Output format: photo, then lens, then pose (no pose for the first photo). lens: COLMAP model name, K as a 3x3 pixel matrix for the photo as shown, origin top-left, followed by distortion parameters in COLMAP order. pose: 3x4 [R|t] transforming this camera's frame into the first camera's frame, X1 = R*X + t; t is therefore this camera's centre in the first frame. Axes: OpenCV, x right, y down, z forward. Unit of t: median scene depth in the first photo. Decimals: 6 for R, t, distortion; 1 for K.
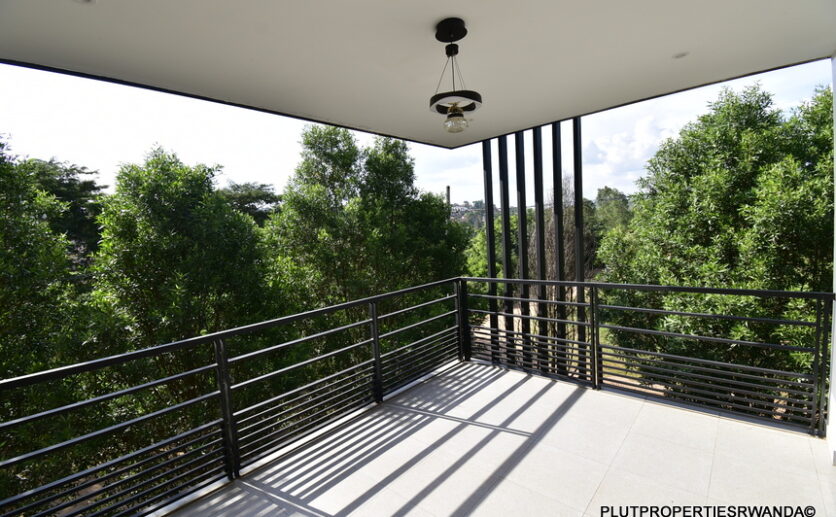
lens RADIAL K [[367.2, 0, 414.2], [0, 367.2, 260.3], [0, 0, 1]] dist [0.015323, -0.021117]
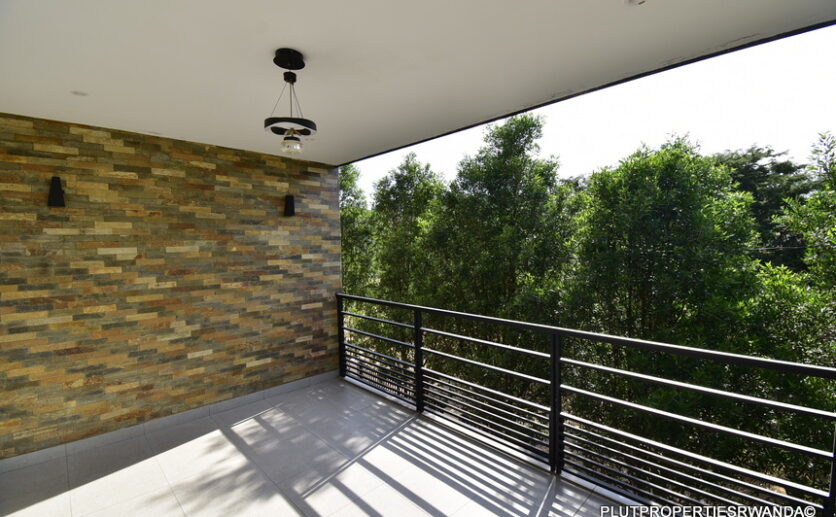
lens RADIAL K [[367.2, 0, 414.2], [0, 367.2, 260.3], [0, 0, 1]] dist [0.015323, -0.021117]
pose [[-0.083444, 0.095730, -0.991904, 0.694615], [-0.047753, 0.993847, 0.099935, -0.103753], [0.995368, 0.055705, -0.078359, 0.855017]]
